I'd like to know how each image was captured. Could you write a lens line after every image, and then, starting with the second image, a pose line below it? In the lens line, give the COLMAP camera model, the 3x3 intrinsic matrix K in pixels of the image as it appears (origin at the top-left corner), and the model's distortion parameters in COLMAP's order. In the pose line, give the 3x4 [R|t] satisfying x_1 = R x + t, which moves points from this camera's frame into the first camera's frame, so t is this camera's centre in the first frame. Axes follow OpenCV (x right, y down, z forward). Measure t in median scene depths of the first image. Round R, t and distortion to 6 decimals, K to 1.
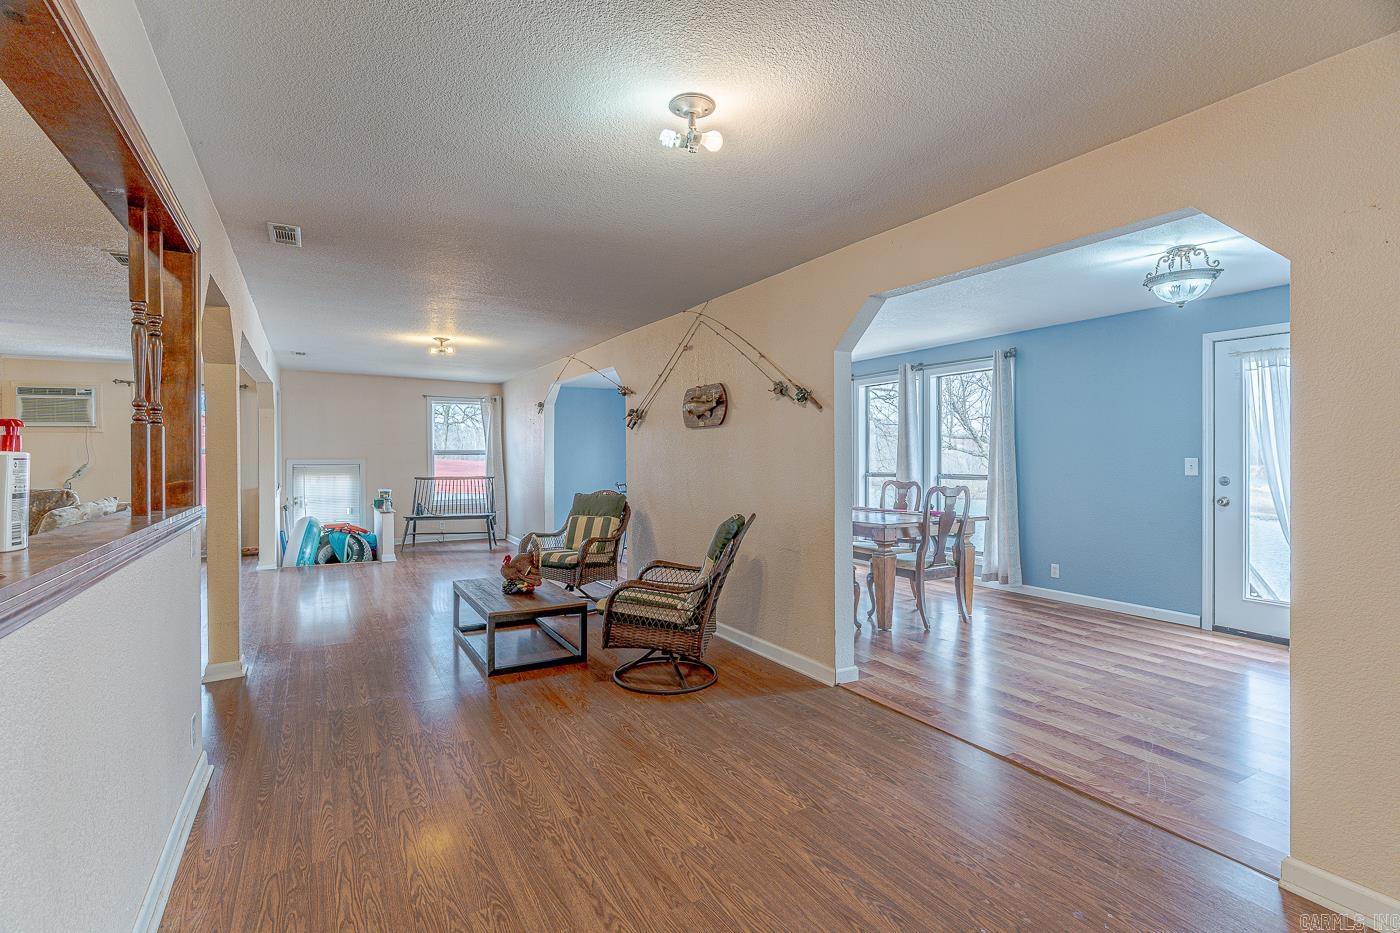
lens RADIAL K [[672.6, 0, 704.1], [0, 672.6, 457.3], [0, 0, 1]] dist [-0.002498, 0.000406]
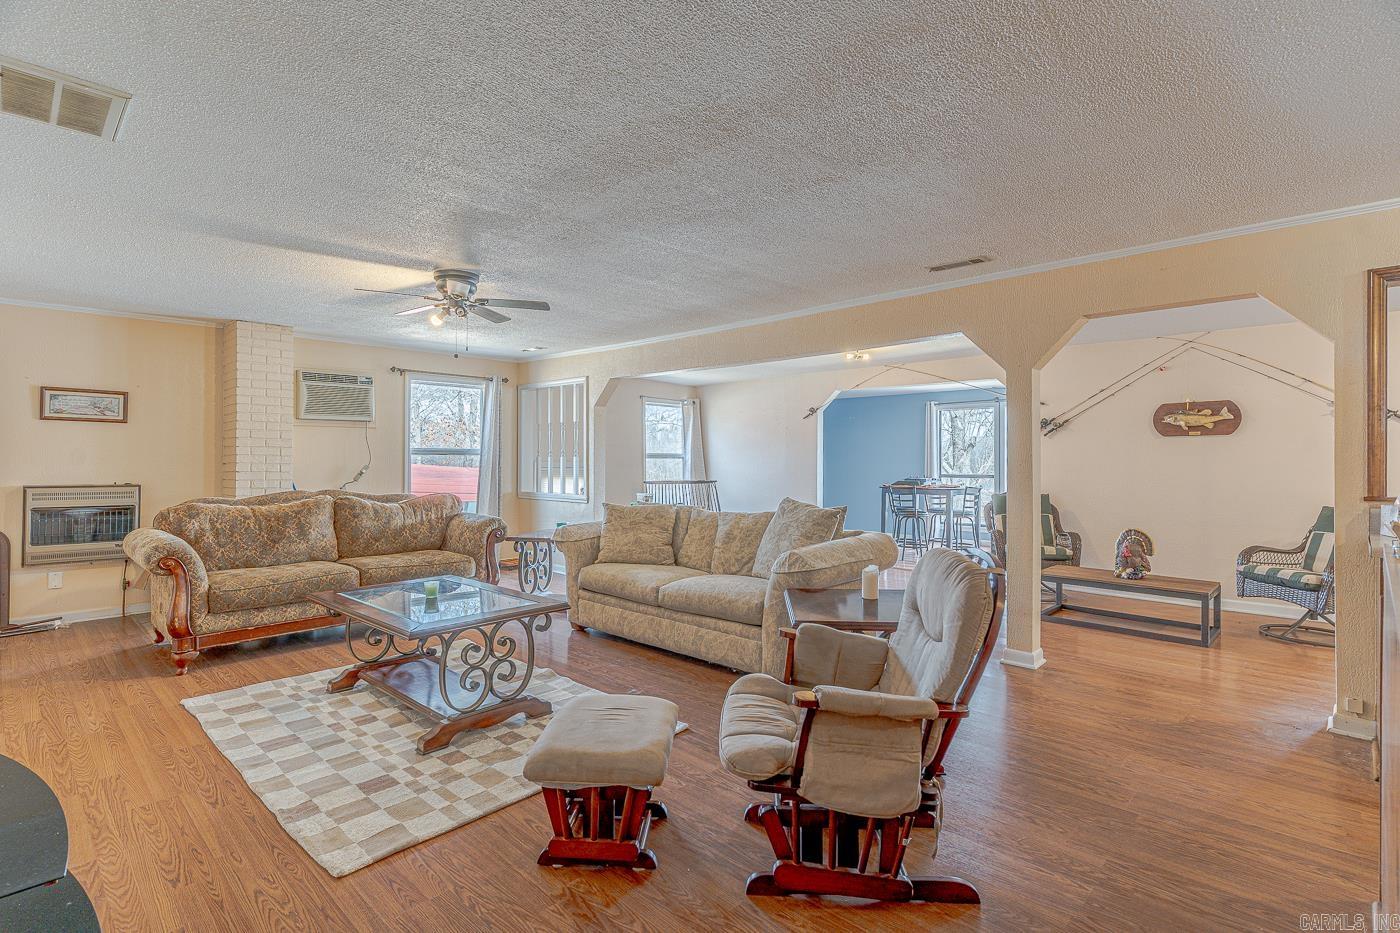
lens RADIAL K [[682.3, 0, 698.1], [0, 682.3, 457.9], [0, 0, 1]] dist [0.003665, 0.000718]
pose [[0.960267, 0.008555, 0.278950, -0.894367], [-0.005911, 0.999929, -0.010317, 0.008961], [-0.279019, 0.008258, 0.960250, 0.059864]]
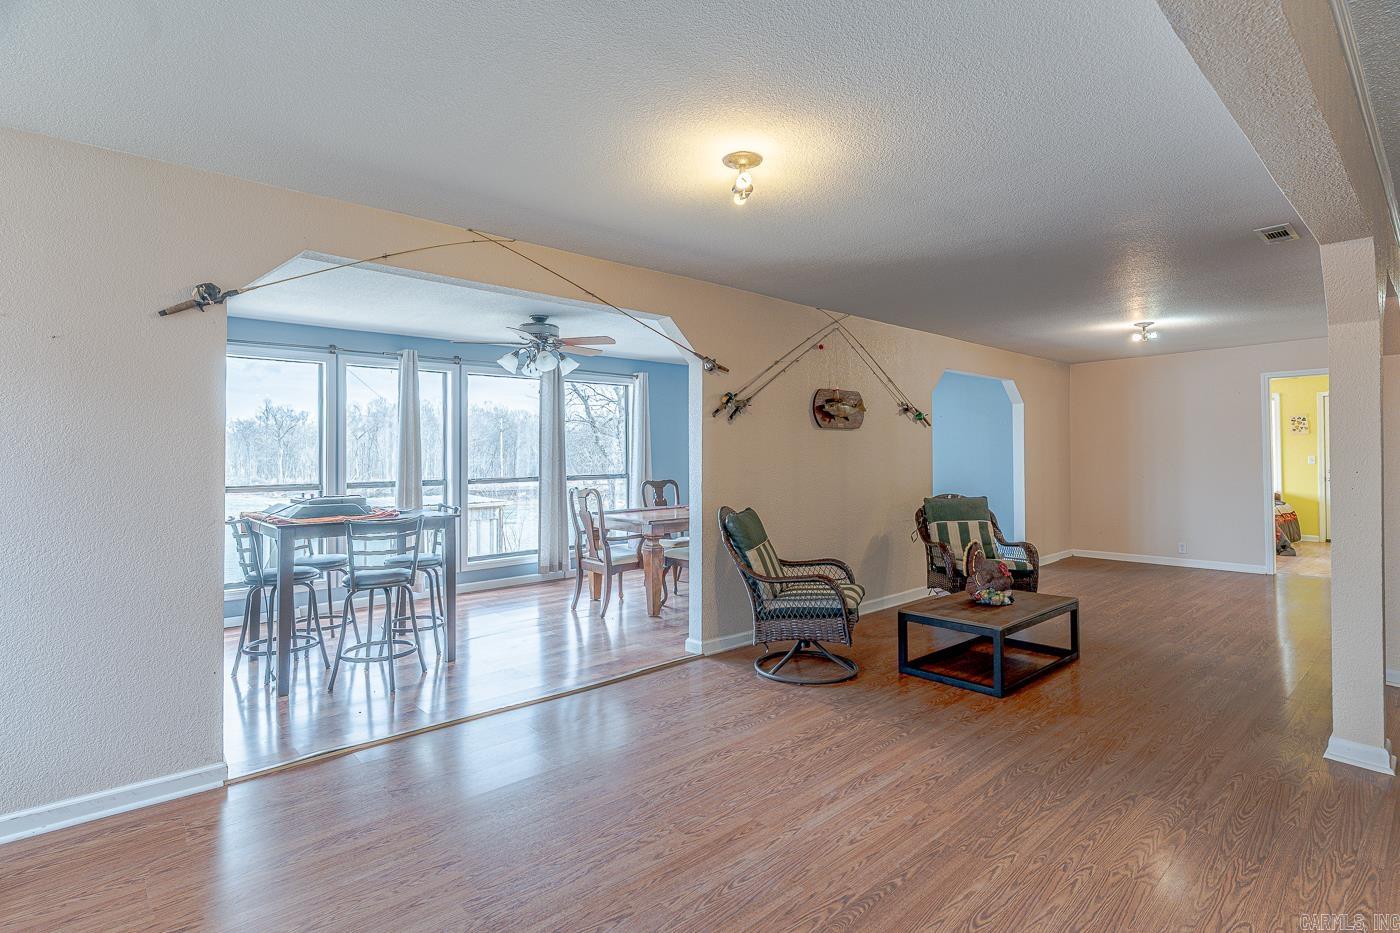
lens RADIAL K [[693.1, 0, 710.8], [0, 693.1, 454.3], [0, 0, 1]] dist [0.000505, 0.000190]
pose [[-0.218215, 0.008694, 0.975862, -0.769000], [0.007830, 0.999944, -0.007158, 0.001196], [-0.975869, 0.006079, -0.218271, 1.078088]]
